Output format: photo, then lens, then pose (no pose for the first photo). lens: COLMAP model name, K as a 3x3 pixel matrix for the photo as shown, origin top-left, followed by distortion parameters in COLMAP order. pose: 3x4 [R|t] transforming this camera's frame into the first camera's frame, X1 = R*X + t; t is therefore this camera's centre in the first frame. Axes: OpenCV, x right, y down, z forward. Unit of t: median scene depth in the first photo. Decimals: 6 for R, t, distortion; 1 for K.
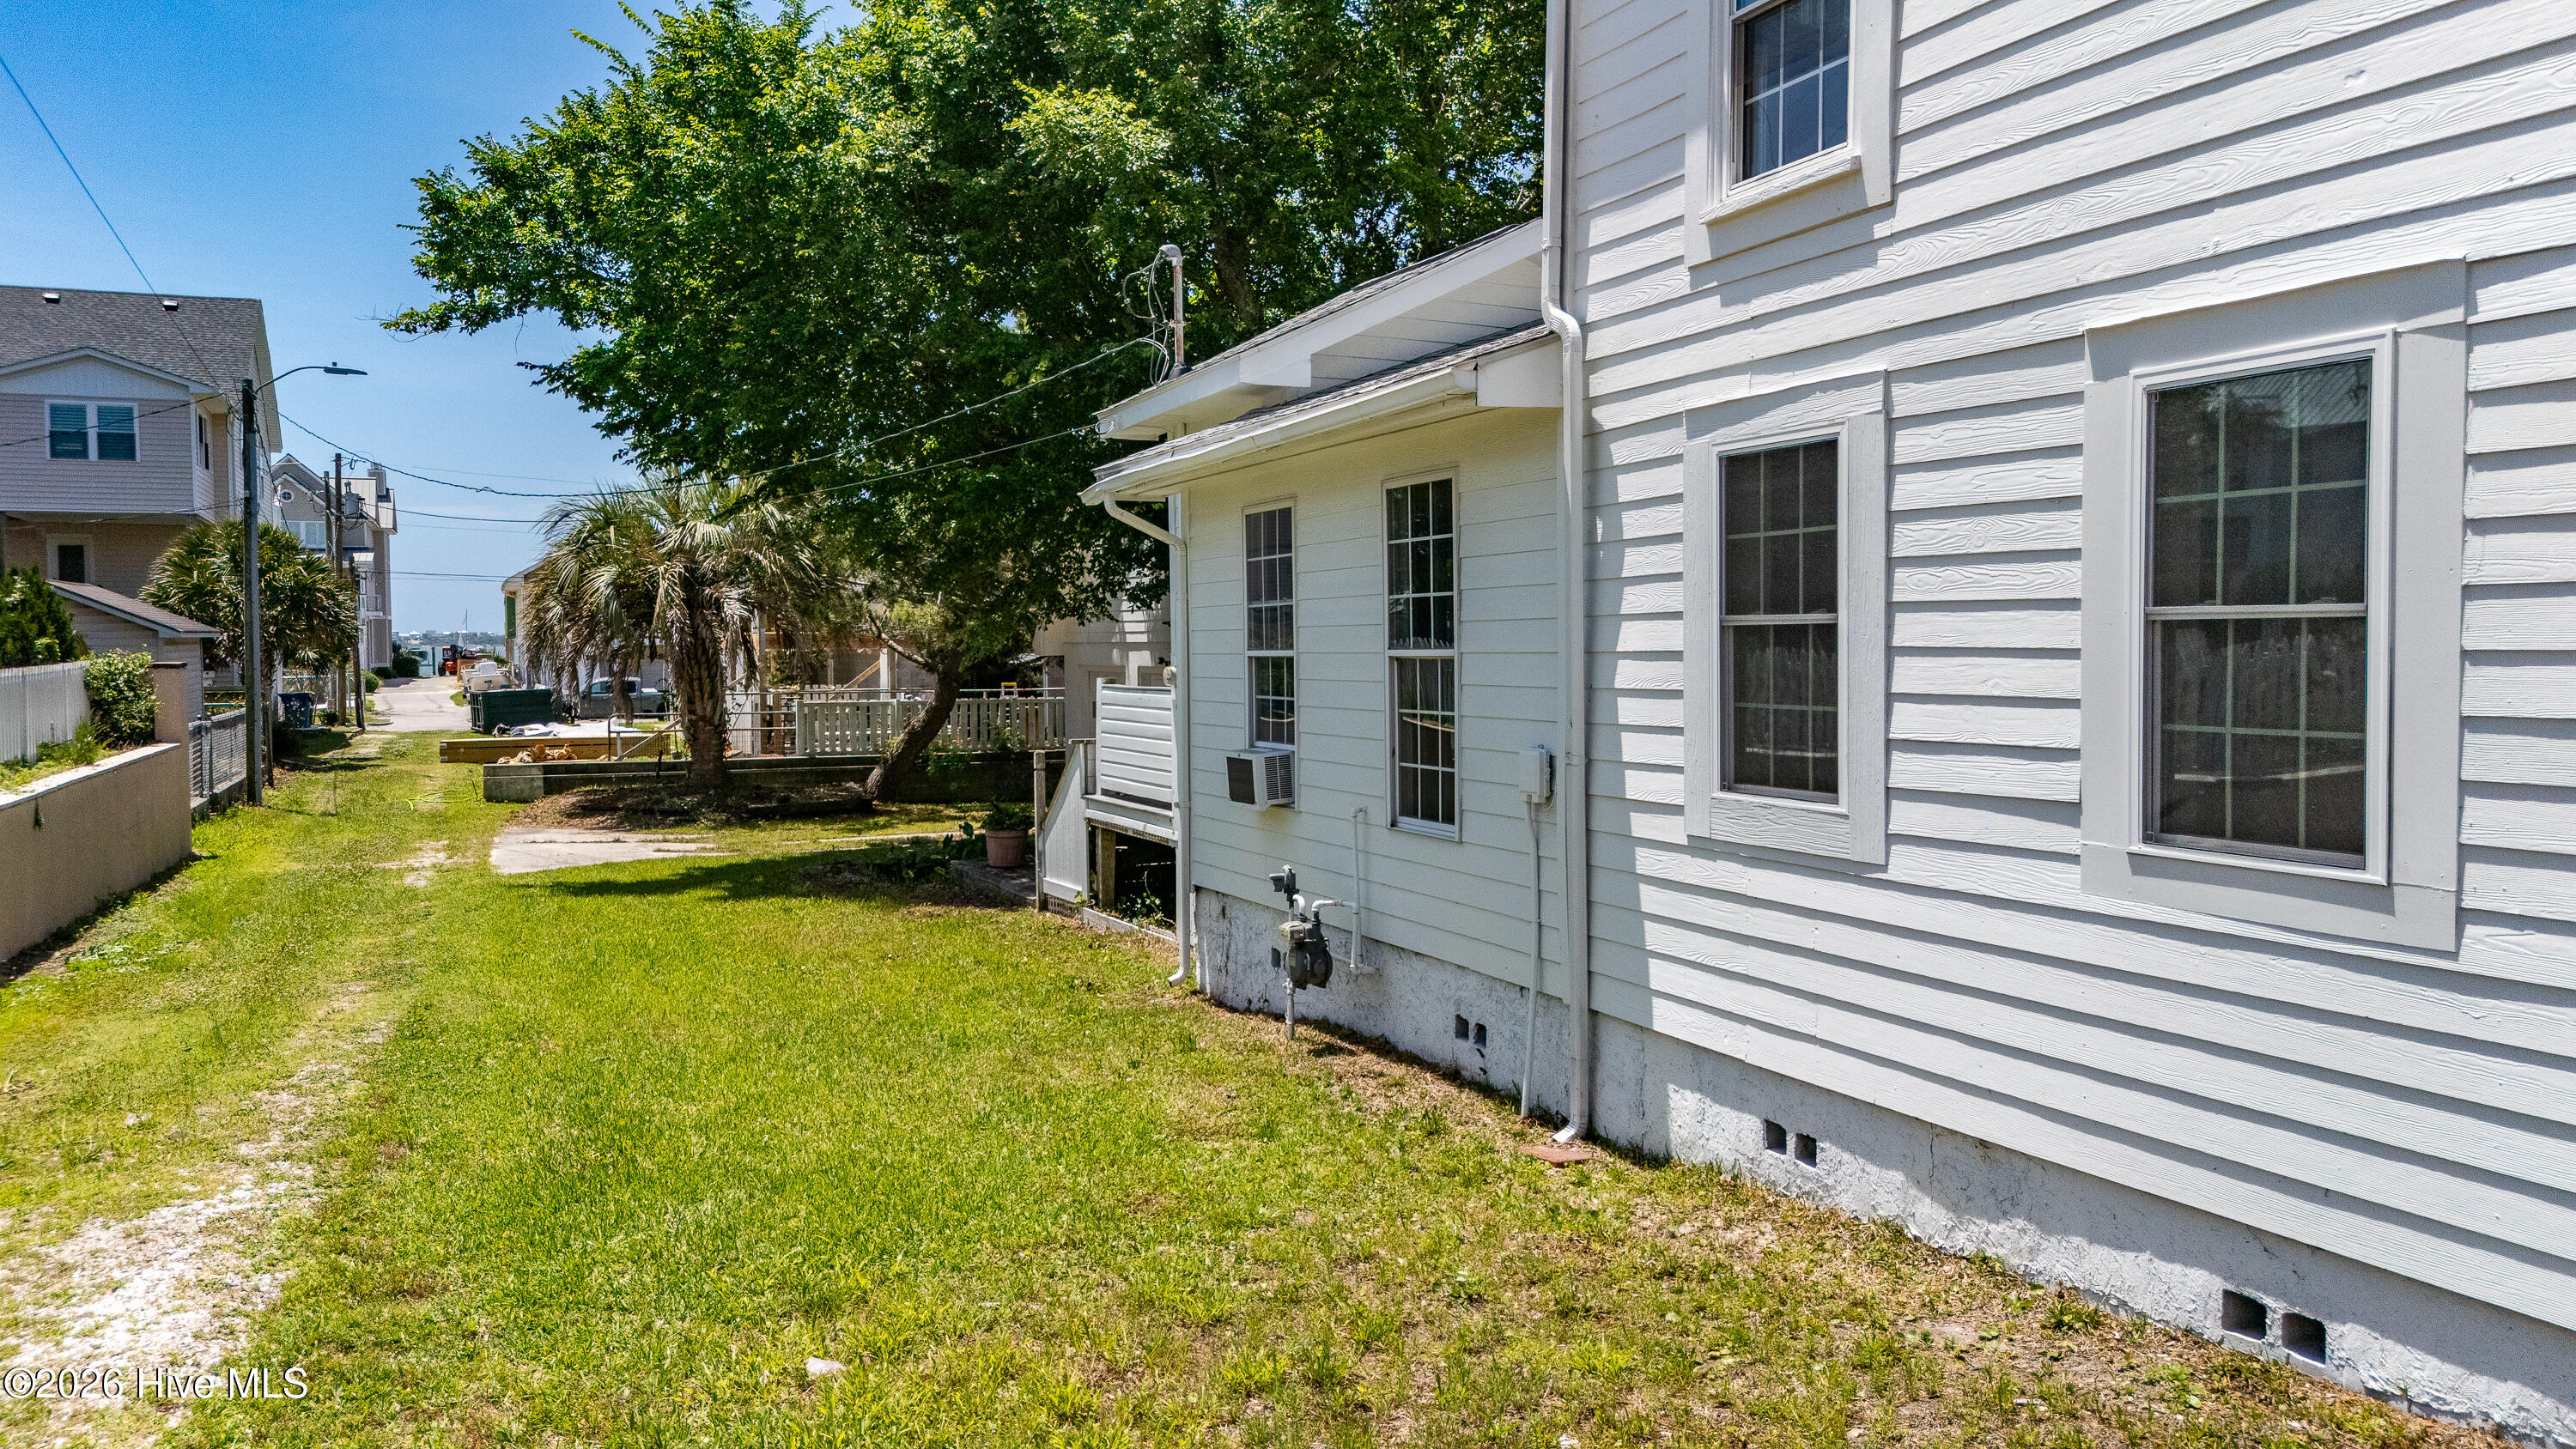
lens RADIAL K [[1889.7, 0, 1288.0], [0, 1889.7, 724.5], [0, 0, 1]] dist [0.037049, -0.004054]
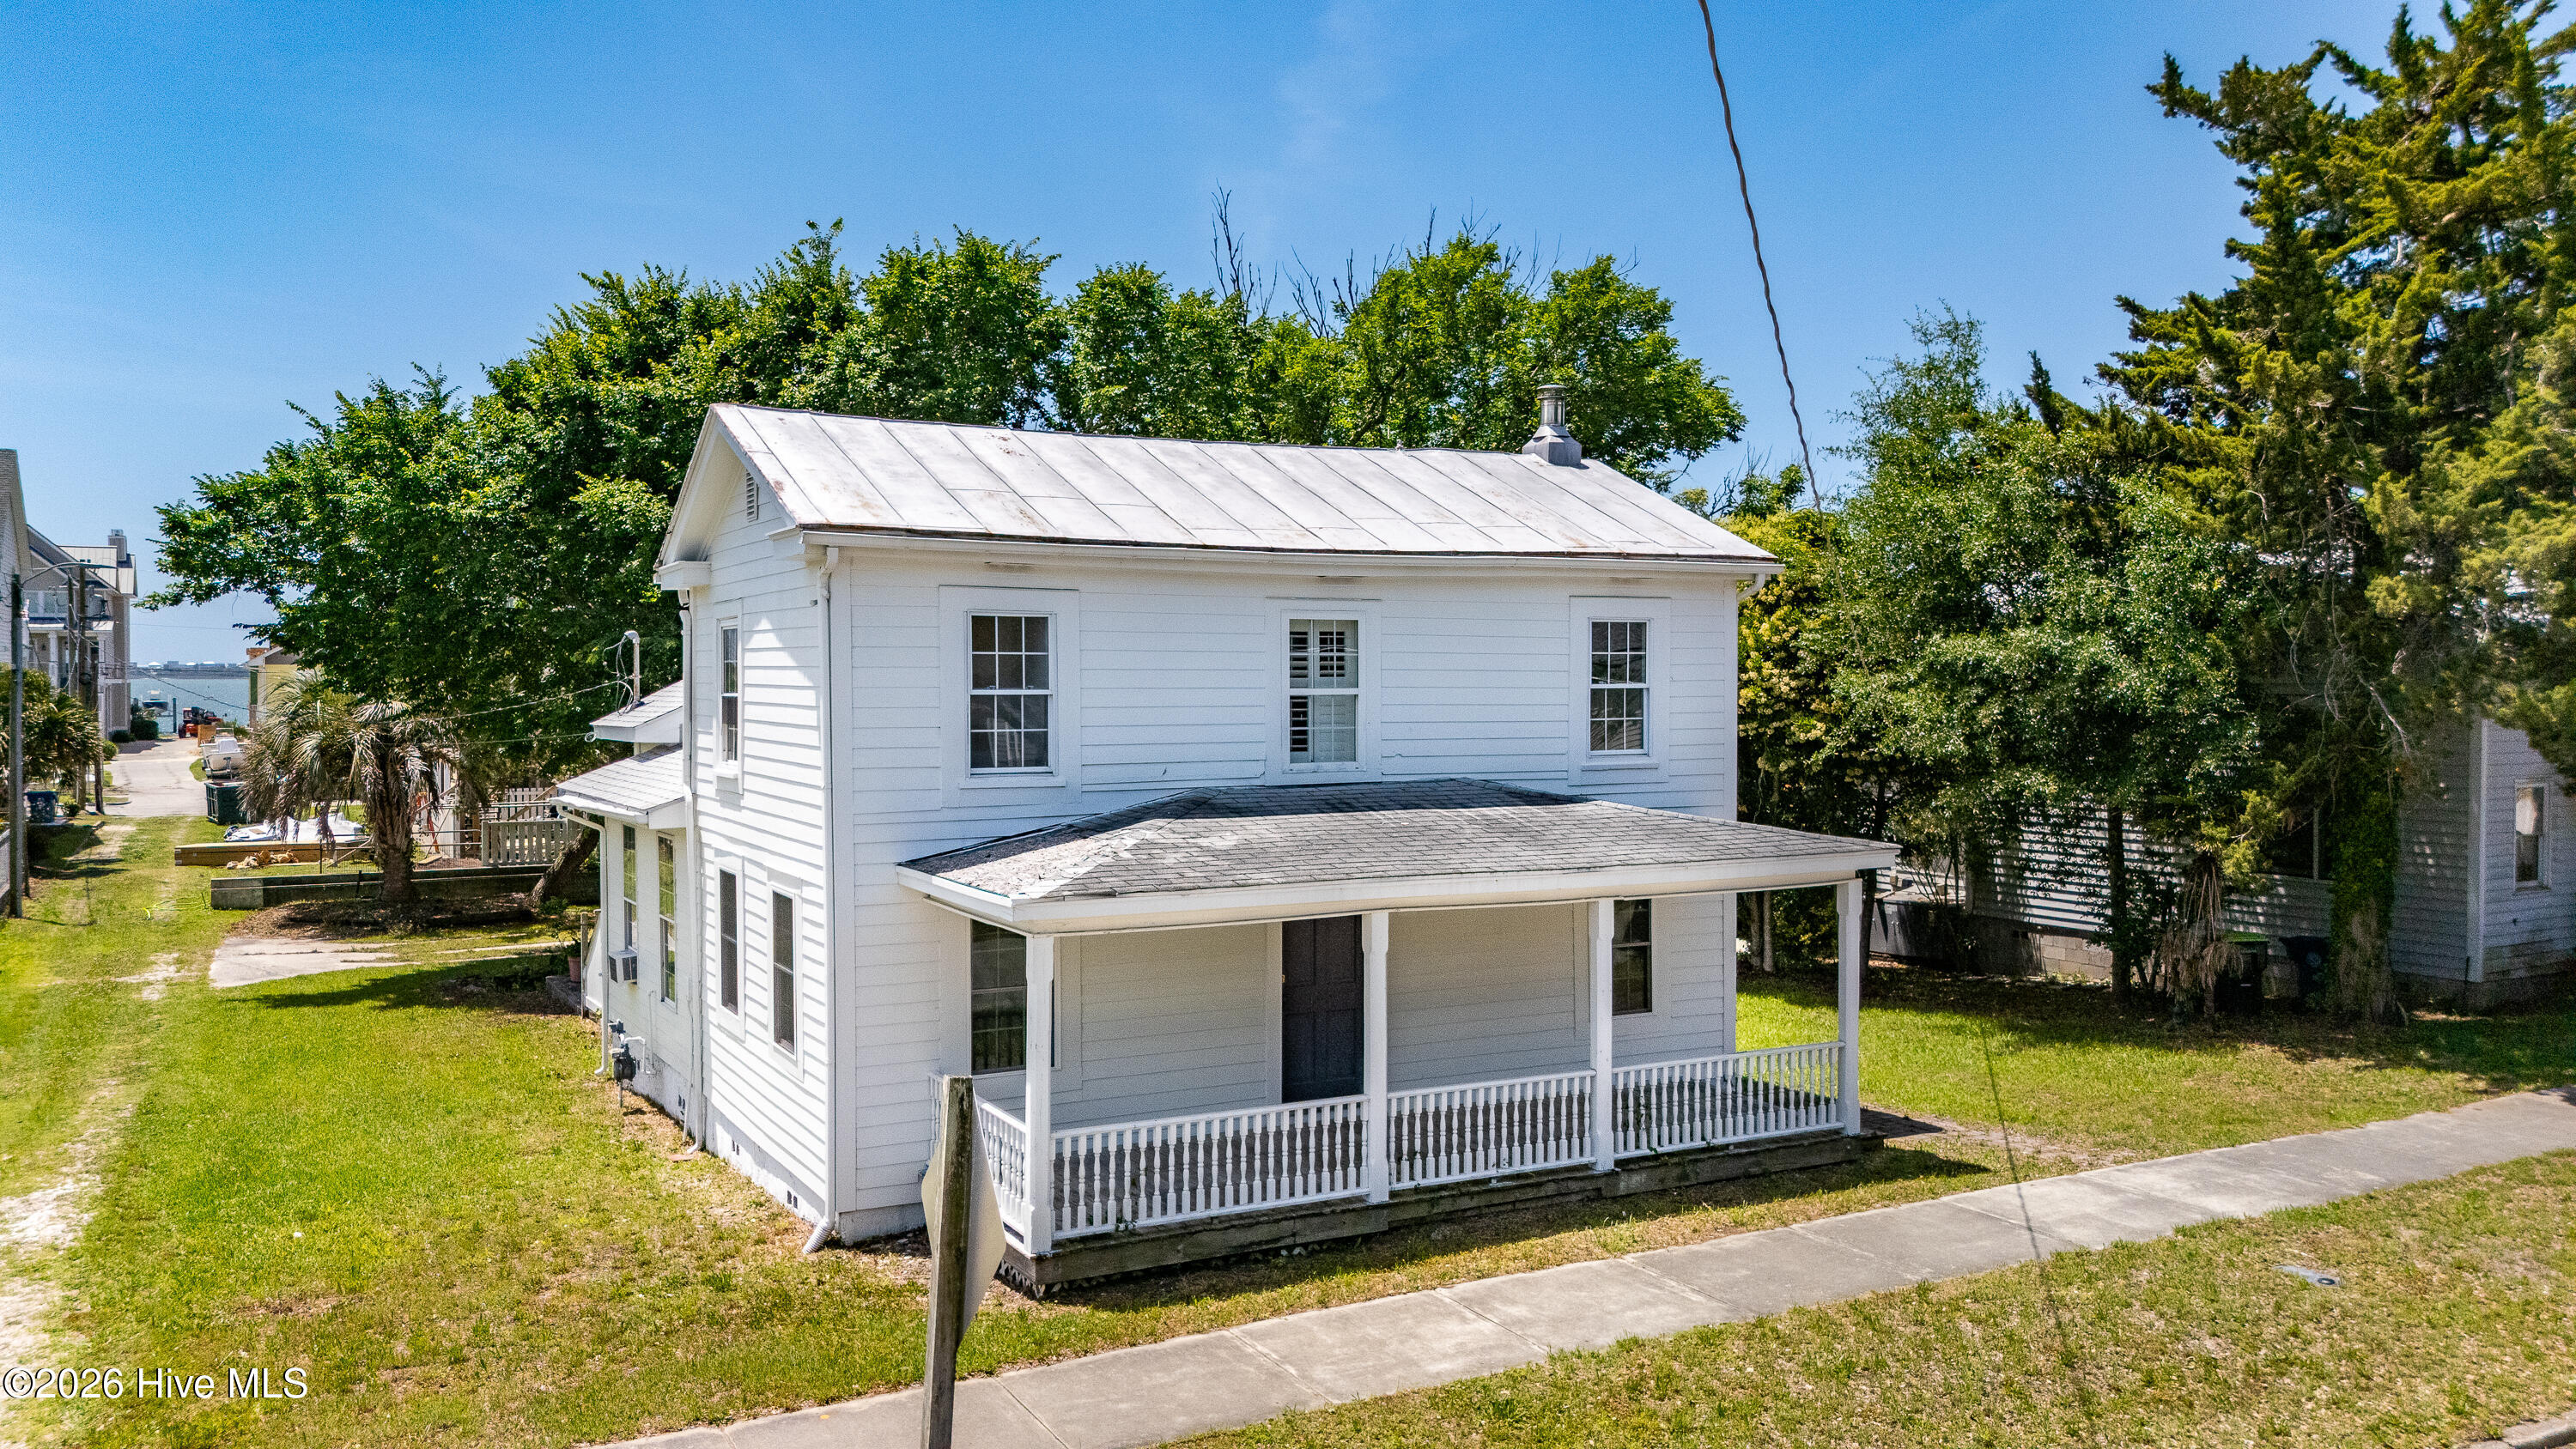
lens RADIAL K [[1891.6, 0, 1289.2], [0, 1891.6, 732.1], [0, 0, 1]] dist [0.073844, -0.065664]
pose [[0.994720, 0.004142, 0.102547, 0.231619], [-0.002657, 0.999890, -0.014618, -0.093362], [-0.102596, 0.014268, 0.994621, -0.504243]]
